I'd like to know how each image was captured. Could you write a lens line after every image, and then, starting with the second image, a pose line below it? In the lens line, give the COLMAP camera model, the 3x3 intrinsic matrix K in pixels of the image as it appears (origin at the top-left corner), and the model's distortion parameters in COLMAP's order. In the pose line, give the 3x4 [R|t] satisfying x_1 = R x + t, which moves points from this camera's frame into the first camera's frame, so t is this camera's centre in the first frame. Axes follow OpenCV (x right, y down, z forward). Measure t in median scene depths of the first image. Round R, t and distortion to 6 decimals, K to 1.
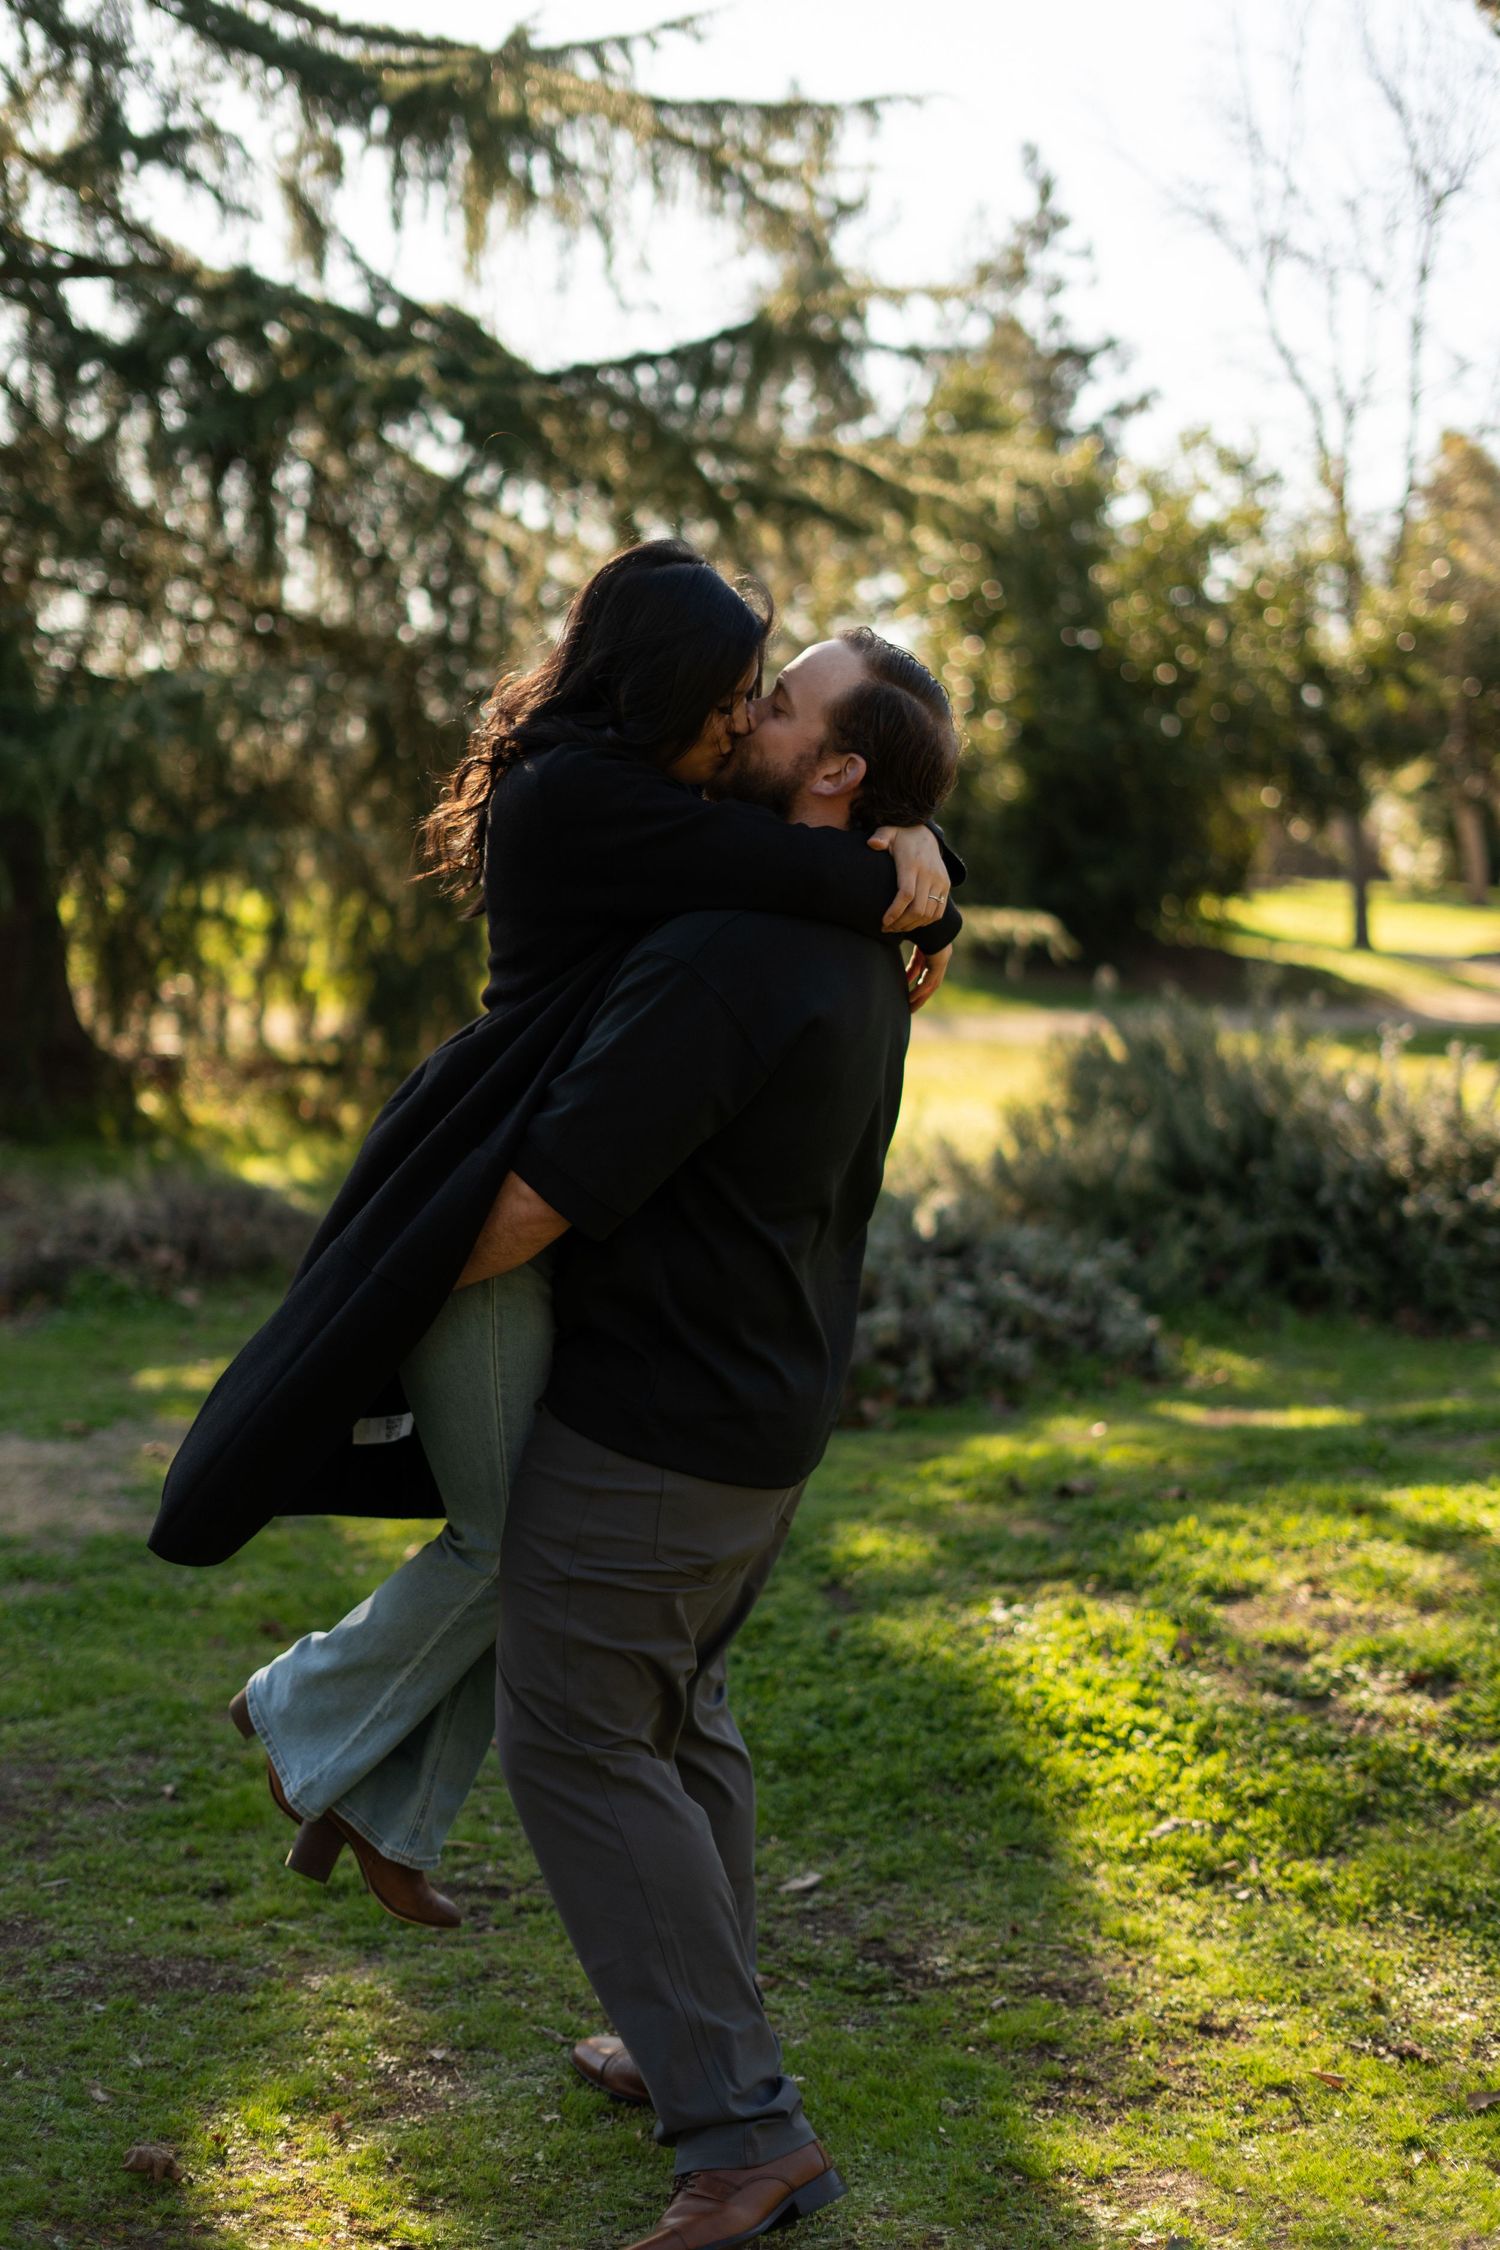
lens RADIAL K [[3469.0, 0, 689.1], [0, 3469.0, 1198.5], [0, 0, 1]] dist [-0.012874, 0.073530]
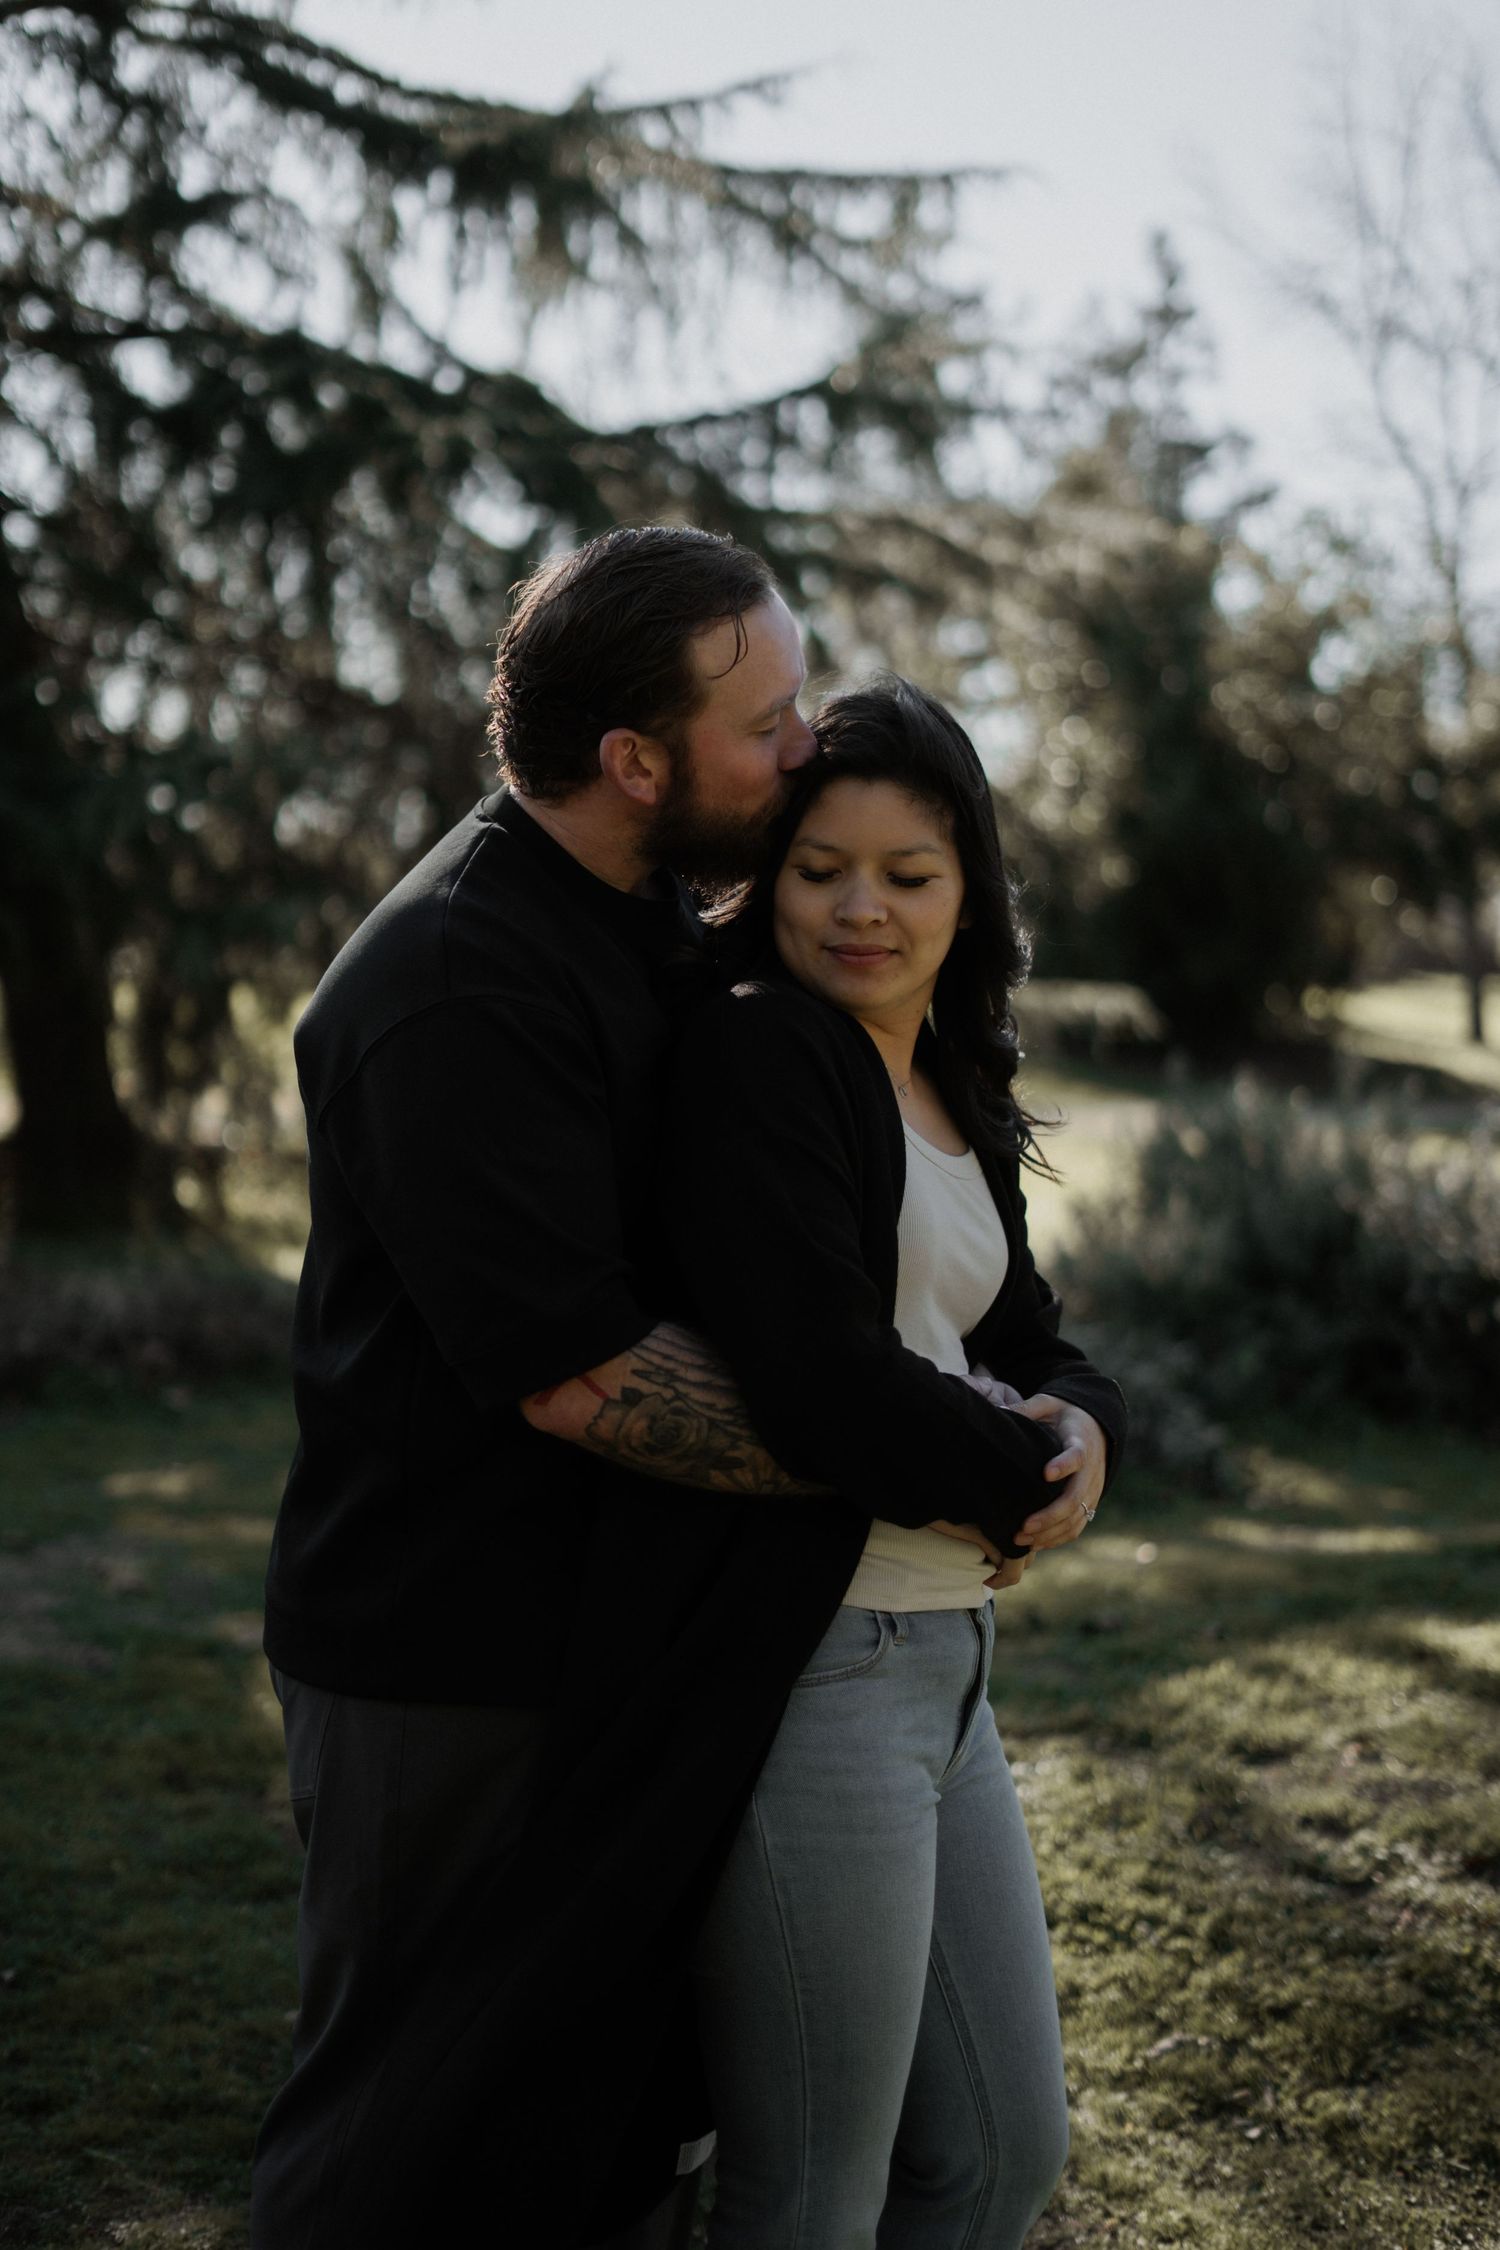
lens RADIAL K [[3320.9, 0, 736.7], [0, 3320.9, 1110.0], [0, 0, 1]] dist [-0.024846, 0.032387]
pose [[0.999189, 0.004351, -0.040031, 0.056678], [-0.006614, 0.998376, -0.056585, 0.001362], [0.039720, 0.056804, 0.997595, 0.160363]]
